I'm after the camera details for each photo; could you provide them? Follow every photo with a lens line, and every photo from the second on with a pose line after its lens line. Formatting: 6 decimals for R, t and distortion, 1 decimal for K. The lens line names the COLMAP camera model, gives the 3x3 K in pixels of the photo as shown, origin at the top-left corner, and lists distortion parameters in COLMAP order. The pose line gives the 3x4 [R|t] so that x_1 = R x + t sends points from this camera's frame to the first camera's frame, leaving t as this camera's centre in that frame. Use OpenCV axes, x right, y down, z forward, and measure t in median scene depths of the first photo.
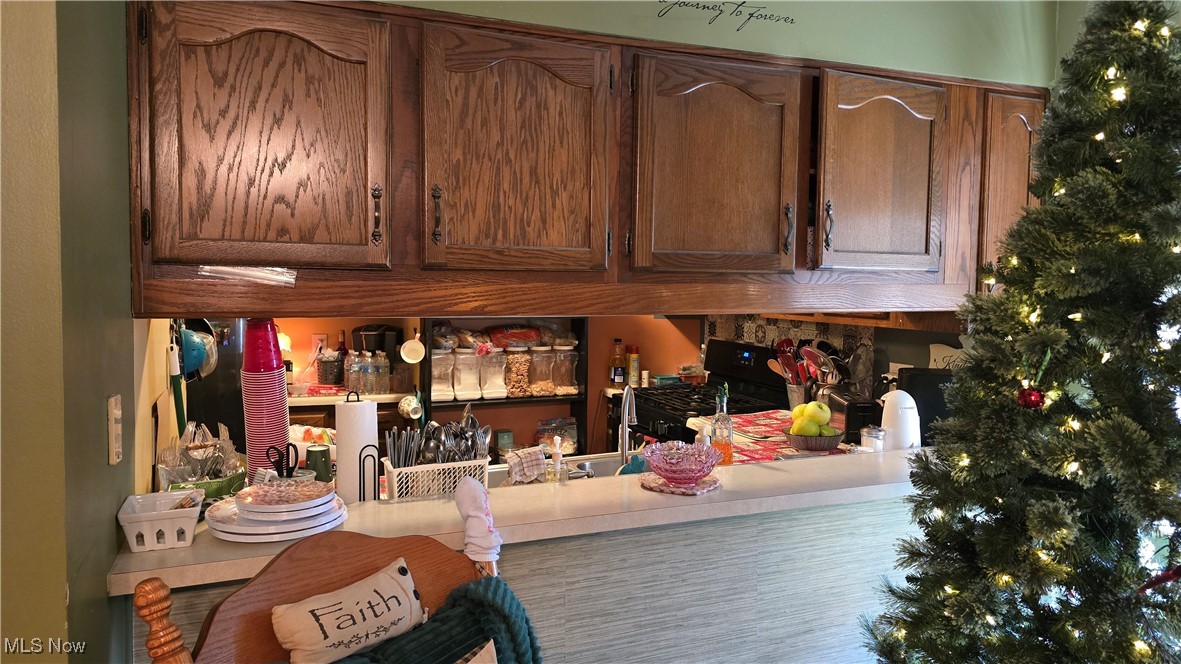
lens RADIAL K [[786.5, 0, 600.7], [0, 786.5, 314.6], [0, 0, 1]] dist [0.059327, -0.054791]
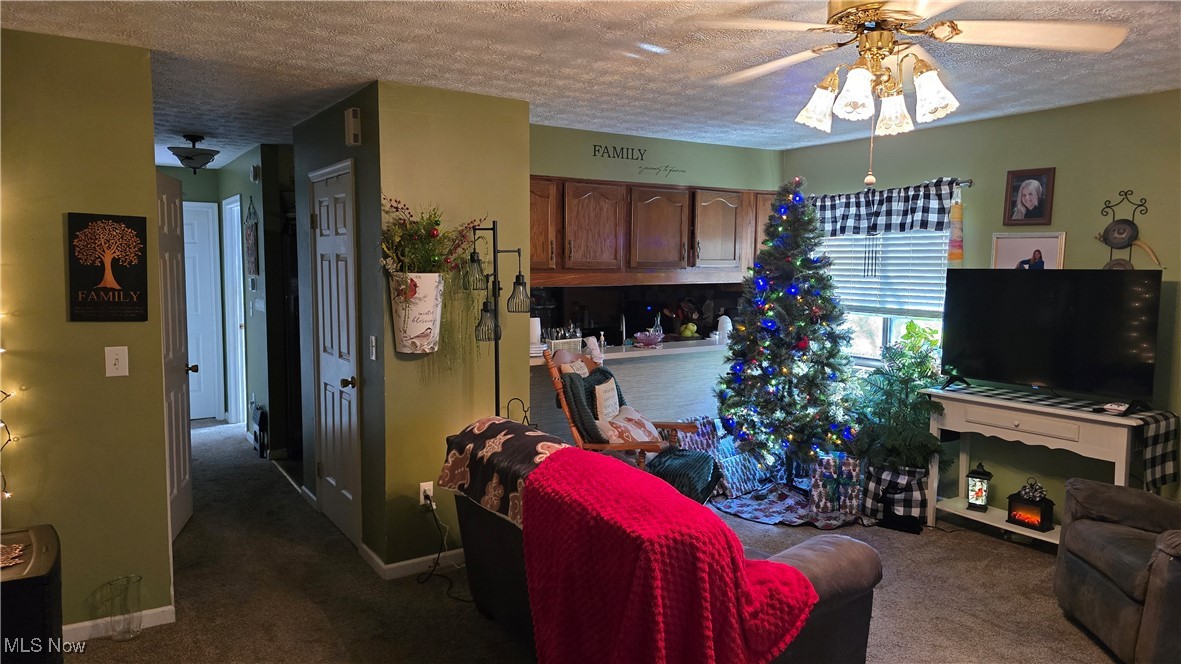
lens RADIAL K [[786.5, 0, 590.8], [0, 786.5, 339.5], [0, 0, 1]] dist [0.059327, -0.054791]
pose [[0.981934, -0.024699, 0.187603, -0.601427], [0.014102, 0.998240, 0.057611, 0.029951], [-0.188696, -0.053924, 0.980554, -1.619647]]
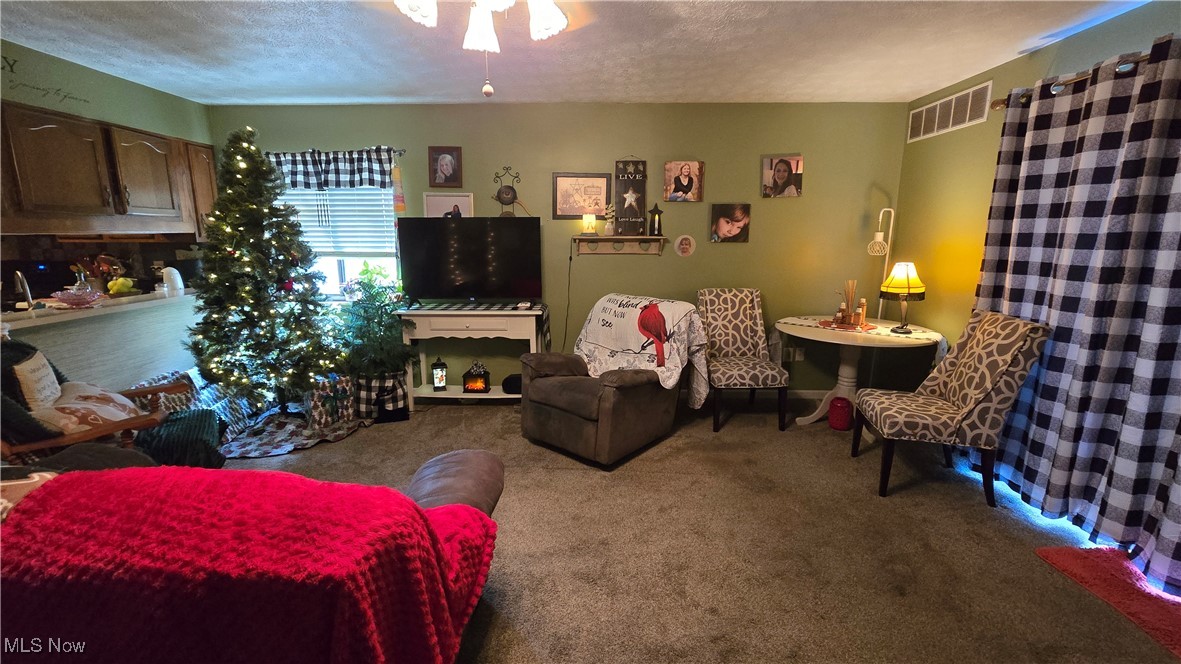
lens RADIAL K [[480.8, 0, 585.3], [0, 480.8, 327.8], [0, 0, 1]] dist [-0.005538, 0.000084]
pose [[0.390212, -0.185568, 0.901831, -0.591465], [0.042616, 0.982069, 0.183639, 0.079167], [-0.919738, -0.033225, 0.391124, -0.916361]]
